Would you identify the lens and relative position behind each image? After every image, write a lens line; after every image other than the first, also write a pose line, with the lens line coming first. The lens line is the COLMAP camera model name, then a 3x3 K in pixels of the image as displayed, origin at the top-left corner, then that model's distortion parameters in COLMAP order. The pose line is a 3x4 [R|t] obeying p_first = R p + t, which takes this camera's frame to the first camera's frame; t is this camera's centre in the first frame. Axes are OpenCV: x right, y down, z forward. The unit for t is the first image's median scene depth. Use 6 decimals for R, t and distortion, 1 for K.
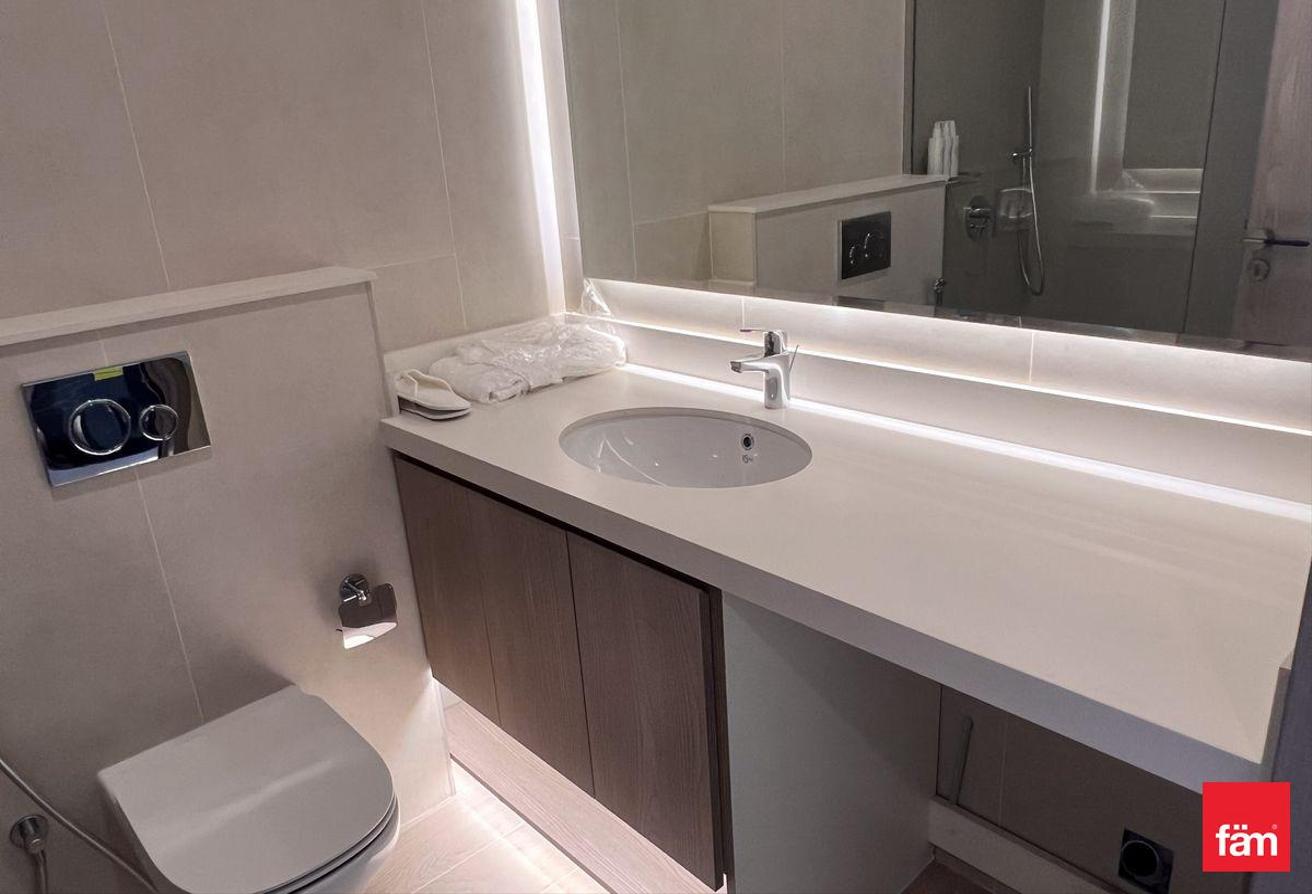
lens RADIAL K [[932.0, 0, 659.7], [0, 932.0, 451.3], [0, 0, 1]] dist [-0.006801, 0.011954]
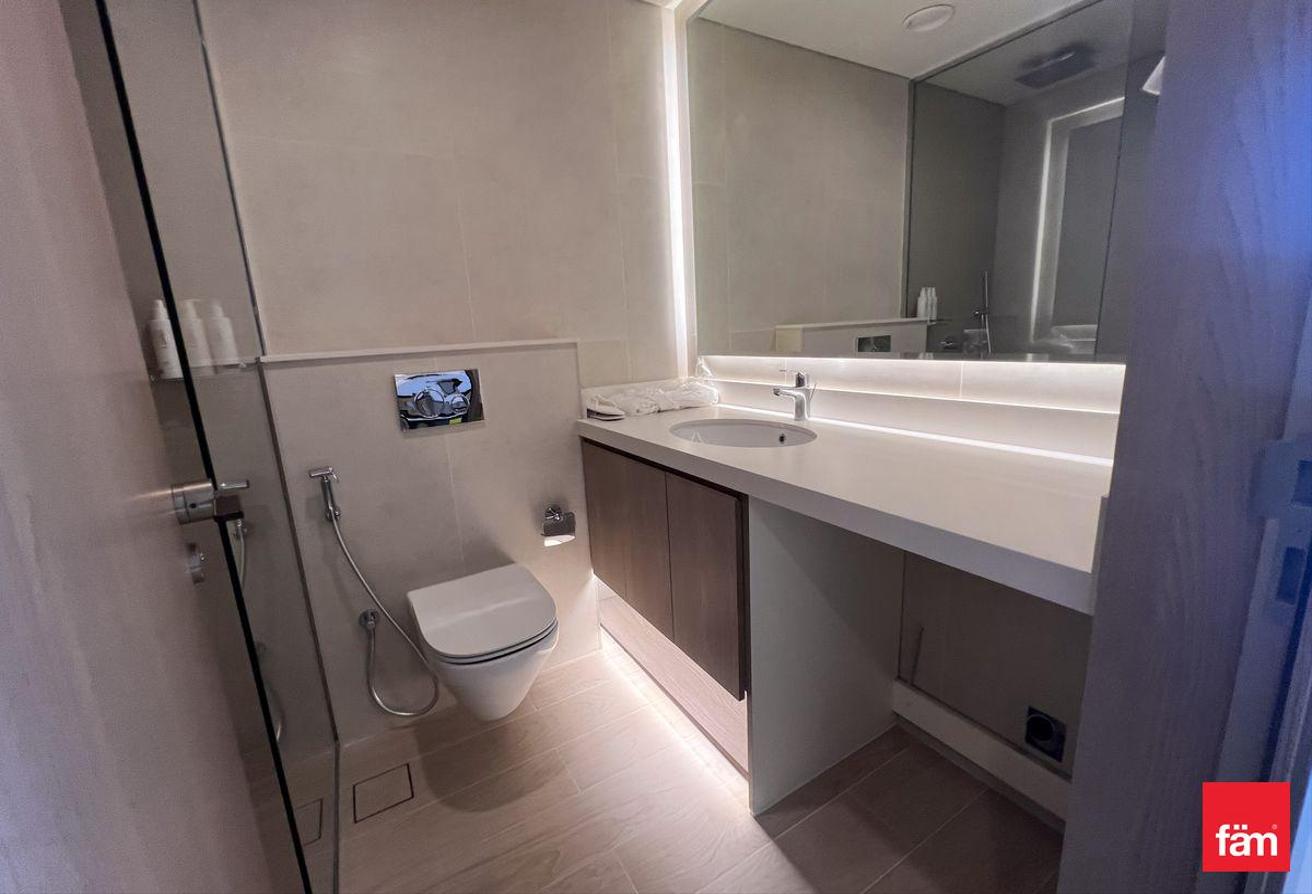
lens RADIAL K [[534.2, 0, 660.8], [0, 534.2, 446.0], [0, 0, 1]] dist [0.000561, -0.000712]
pose [[0.980139, 0.055369, -0.190428, 0.059845], [-0.077311, 0.990943, -0.109796, 0.115803], [0.182624, 0.122337, 0.975542, 0.026030]]
